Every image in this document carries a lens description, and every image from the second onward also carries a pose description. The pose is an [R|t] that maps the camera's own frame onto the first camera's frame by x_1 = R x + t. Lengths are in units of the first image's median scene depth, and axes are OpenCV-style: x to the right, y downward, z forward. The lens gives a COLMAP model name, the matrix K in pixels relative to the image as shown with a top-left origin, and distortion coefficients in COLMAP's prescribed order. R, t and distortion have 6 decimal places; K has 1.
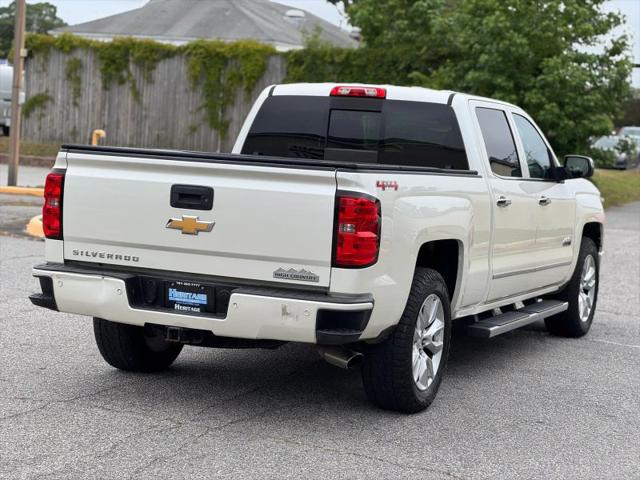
lens RADIAL K [[1376.3, 0, 317.5], [0, 1376.3, 239.5], [0, 0, 1]] dist [0.015361, 2.143033]
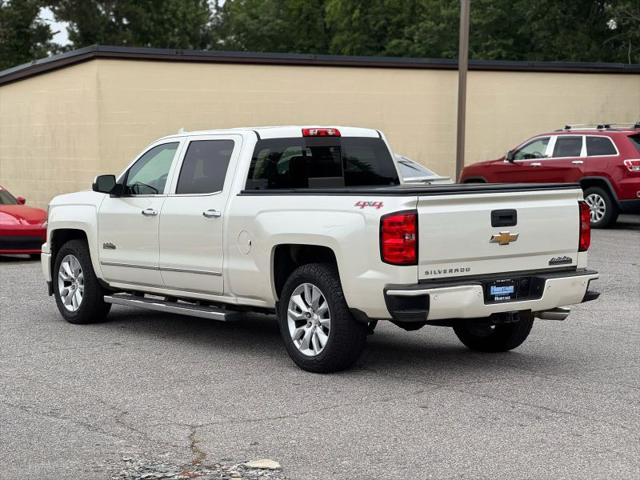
lens RADIAL K [[1376.3, 0, 317.5], [0, 1376.3, 239.5], [0, 0, 1]] dist [0.015361, 2.143033]
pose [[0.508480, -0.125189, 0.851925, -1.355317], [0.112990, 0.990521, 0.078116, -0.137085], [-0.853628, 0.056538, 0.517805, 0.434854]]
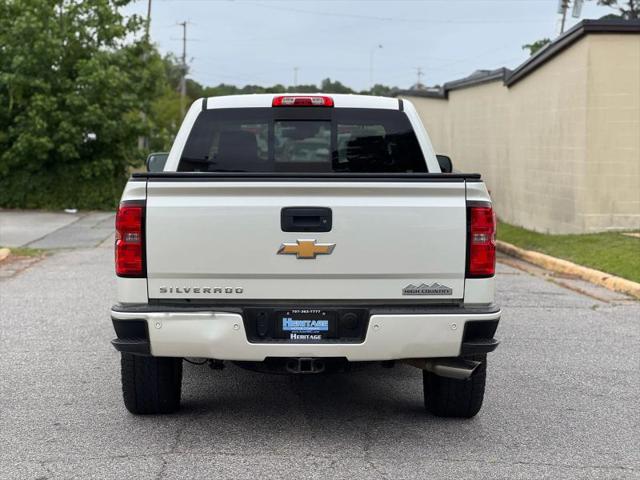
lens RADIAL K [[1376.3, 0, 317.5], [0, 1376.3, 239.5], [0, 0, 1]] dist [0.015361, 2.143033]
pose [[0.908372, -0.083478, 0.409747, -0.467462], [0.082930, 0.996371, 0.019143, -0.034107], [-0.409858, 0.016591, 0.911999, 0.129413]]
